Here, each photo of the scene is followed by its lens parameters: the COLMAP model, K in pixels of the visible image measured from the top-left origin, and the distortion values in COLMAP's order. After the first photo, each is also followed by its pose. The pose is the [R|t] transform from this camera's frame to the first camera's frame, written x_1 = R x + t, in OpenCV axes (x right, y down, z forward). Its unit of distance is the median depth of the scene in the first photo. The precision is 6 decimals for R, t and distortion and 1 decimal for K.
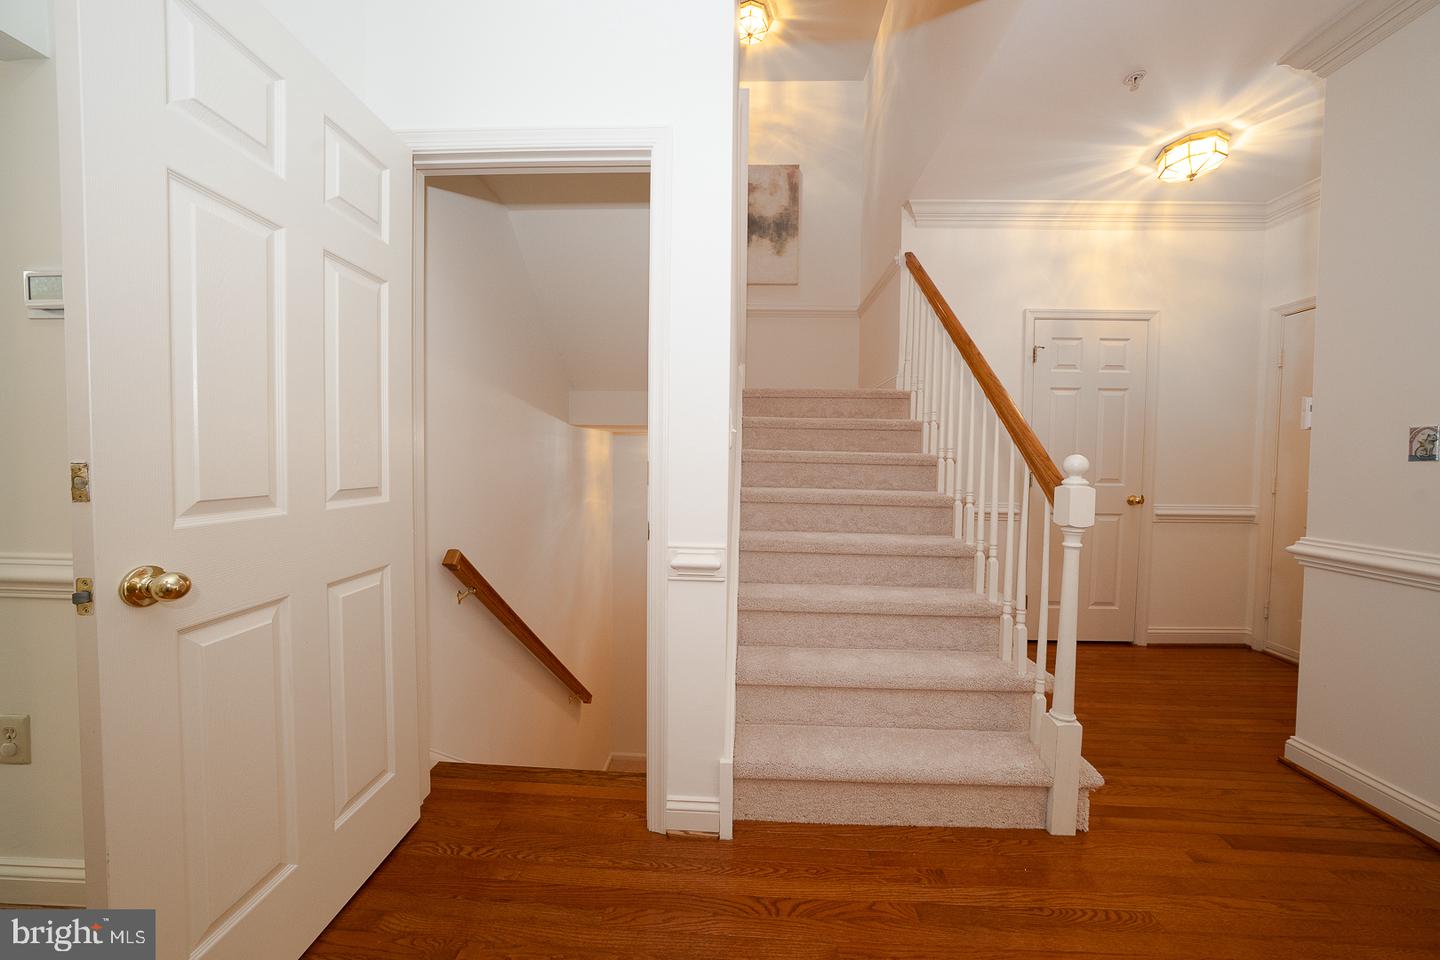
lens RADIAL K [[490.9, 0, 722.3], [0, 490.9, 475.8], [0, 0, 1]] dist [-0.035155, 0.008353]
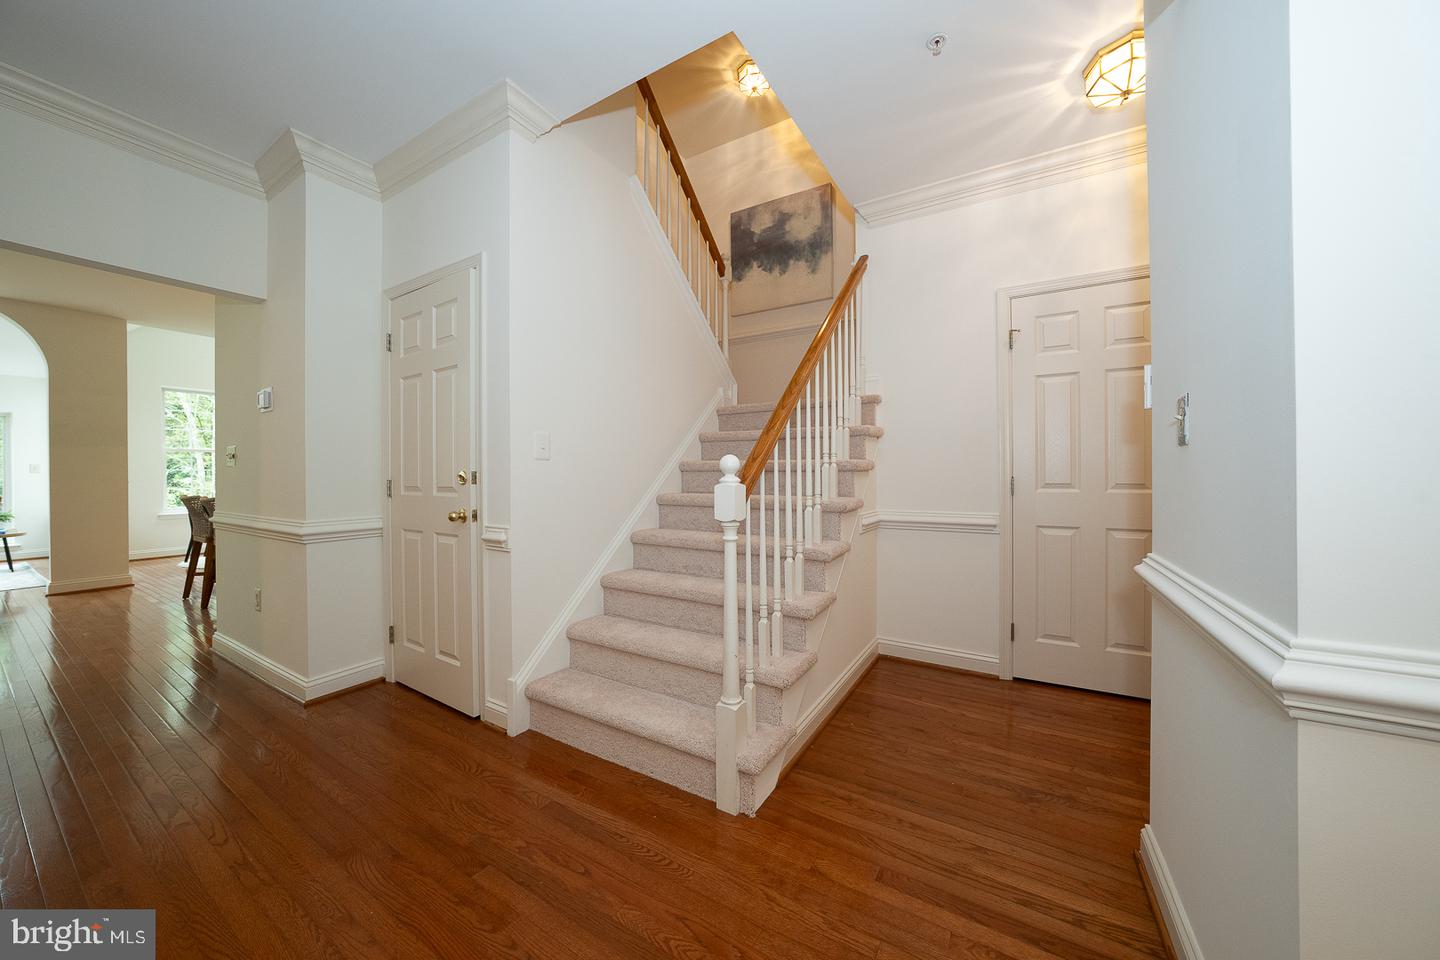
lens RADIAL K [[490.9, 0, 722.3], [0, 490.9, 475.8], [0, 0, 1]] dist [-0.035155, 0.008353]
pose [[0.880790, -0.017638, -0.473178, 0.823766], [0.000527, 0.999342, -0.036270, 0.029077], [0.473507, 0.031697, 0.880220, 0.015873]]
